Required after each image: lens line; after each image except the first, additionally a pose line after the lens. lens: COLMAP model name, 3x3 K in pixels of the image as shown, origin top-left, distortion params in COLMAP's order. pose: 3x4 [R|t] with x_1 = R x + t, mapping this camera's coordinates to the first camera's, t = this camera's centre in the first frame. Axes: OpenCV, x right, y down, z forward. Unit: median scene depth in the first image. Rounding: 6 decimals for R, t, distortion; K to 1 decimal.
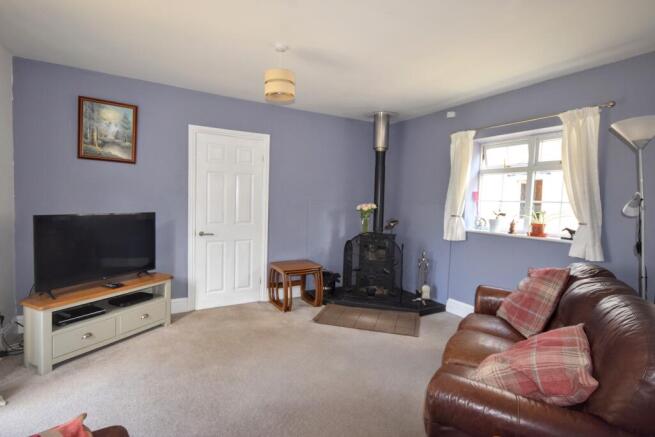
lens RADIAL K [[331.3, 0, 328.0], [0, 331.3, 215.3], [0, 0, 1]] dist [0.005228, 0.000883]
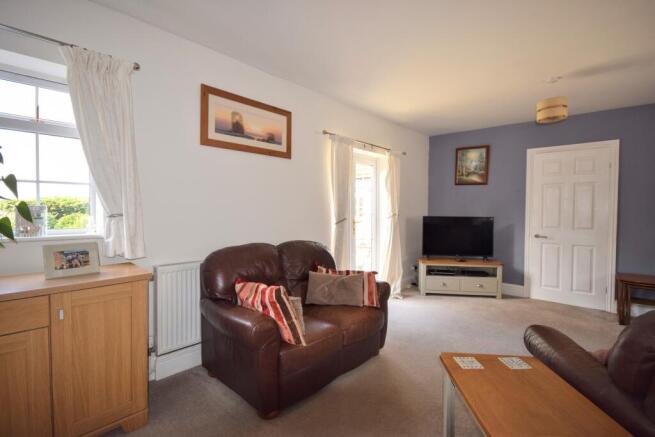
lens RADIAL K [[316.5, 0, 327.6], [0, 316.5, 218.4], [0, 0, 1]] dist [0.000483, 0.000150]
pose [[0.308645, -0.001030, -0.951177, 0.553765], [-0.047591, 0.998730, -0.016525, 0.053102], [0.949986, 0.050368, 0.308204, -0.100759]]
